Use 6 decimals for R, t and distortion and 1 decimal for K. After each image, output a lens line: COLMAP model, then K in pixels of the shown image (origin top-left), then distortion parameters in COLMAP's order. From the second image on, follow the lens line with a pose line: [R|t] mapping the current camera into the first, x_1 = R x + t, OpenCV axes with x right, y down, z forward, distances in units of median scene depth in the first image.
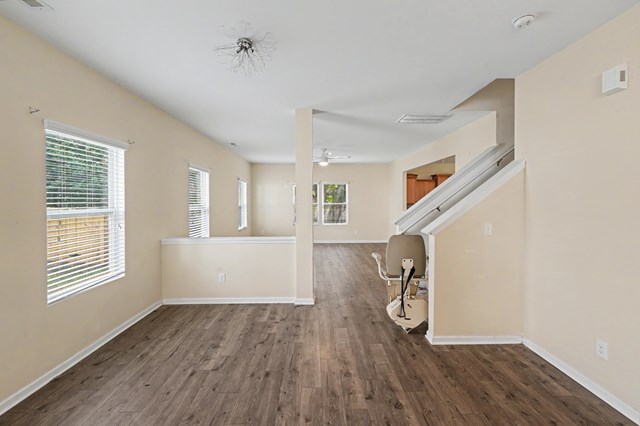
lens RADIAL K [[273.1, 0, 319.1], [0, 273.1, 201.3], [0, 0, 1]] dist [0.000730, -0.000059]
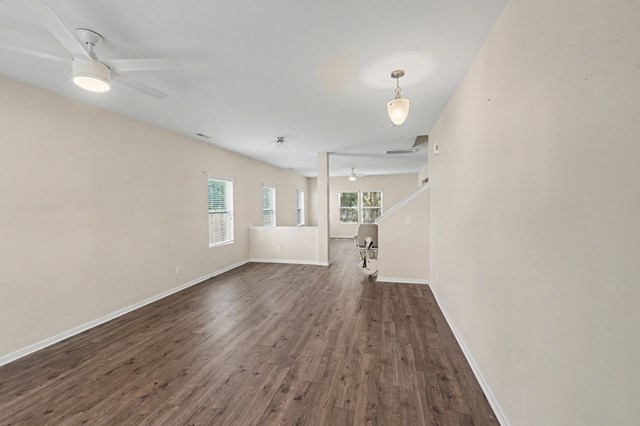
lens RADIAL K [[270.6, 0, 317.5], [0, 270.6, 205.5], [0, 0, 1]] dist [0.000703, -0.000019]
pose [[0.961699, -0.008576, -0.273974, 0.340425], [0.008983, 0.999960, 0.000230, -0.002783], [0.273961, -0.002682, 0.961737, -0.583448]]
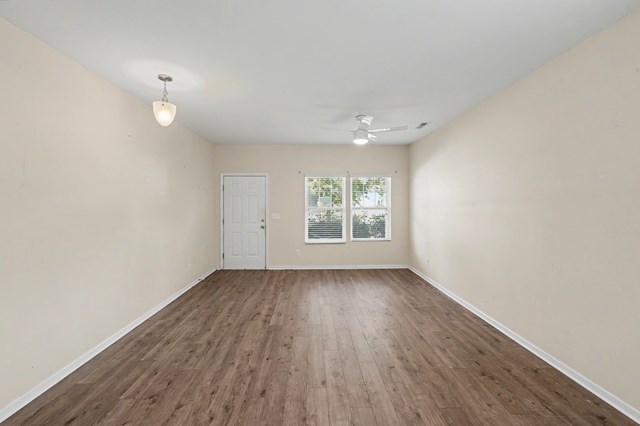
lens RADIAL K [[265.7, 0, 319.7], [0, 265.7, 205.7], [0, 0, 1]] dist [-0.000434, -0.000249]
pose [[-0.999918, 0.005688, -0.011442, -0.009857], [0.005566, 0.999928, 0.010666, -0.002368], [0.011502, 0.010601, -0.999878, 0.693029]]
